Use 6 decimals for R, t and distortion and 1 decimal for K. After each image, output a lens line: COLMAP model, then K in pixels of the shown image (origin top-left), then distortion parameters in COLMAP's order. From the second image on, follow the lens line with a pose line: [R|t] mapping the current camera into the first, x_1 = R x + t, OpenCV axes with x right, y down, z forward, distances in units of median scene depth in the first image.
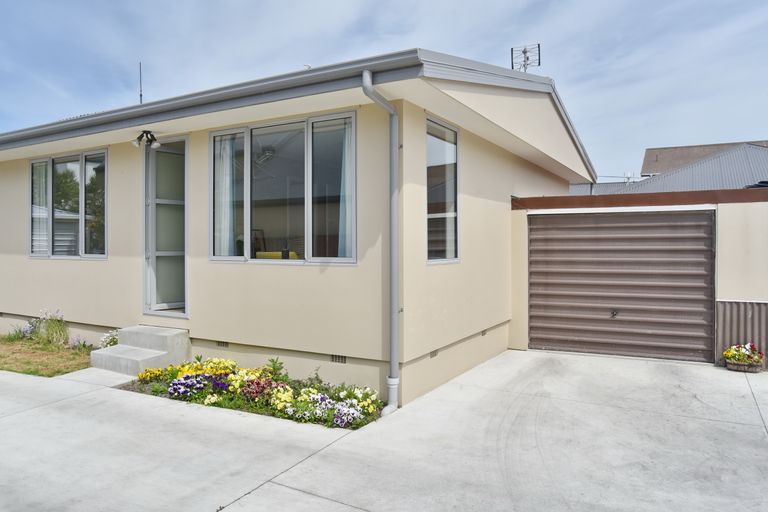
lens RADIAL K [[538.1, 0, 409.5], [0, 538.1, 229.7], [0, 0, 1]] dist [-0.066428, 0.030850]
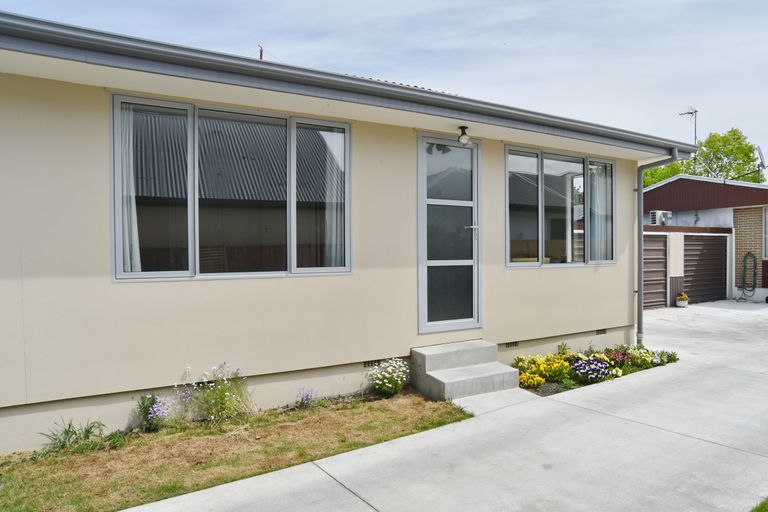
lens RADIAL K [[568.5, 0, 383.2], [0, 568.5, 254.1], [0, 0, 1]] dist [0.003725, 0.000160]
pose [[0.456482, 0.001286, 0.889731, -1.385343], [-0.009428, 0.999950, 0.003391, 0.029325], [-0.889682, -0.009936, 0.456472, 0.663327]]
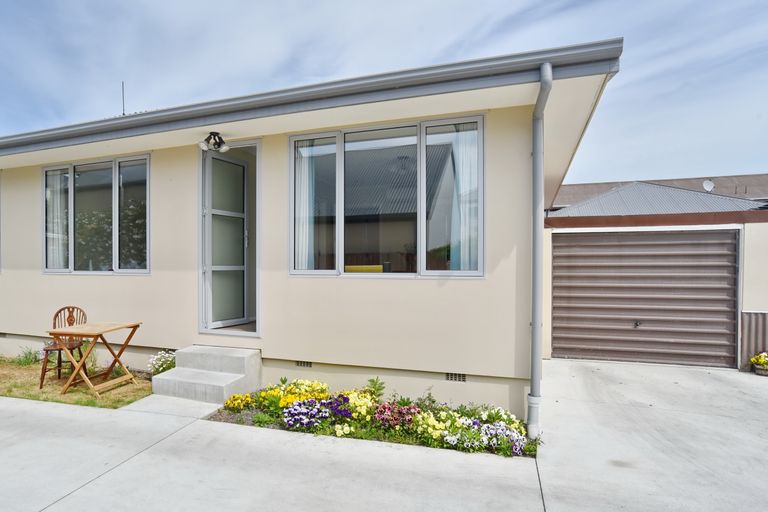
lens RADIAL K [[461.1, 0, 384.1], [0, 461.1, 261.1], [0, 0, 1]] dist [-0.028654, 0.006294]
pose [[0.991506, 0.003782, 0.130004, -0.296823], [-0.006391, 0.999786, 0.019658, 0.015931], [-0.129902, -0.020322, 0.991319, 0.170631]]
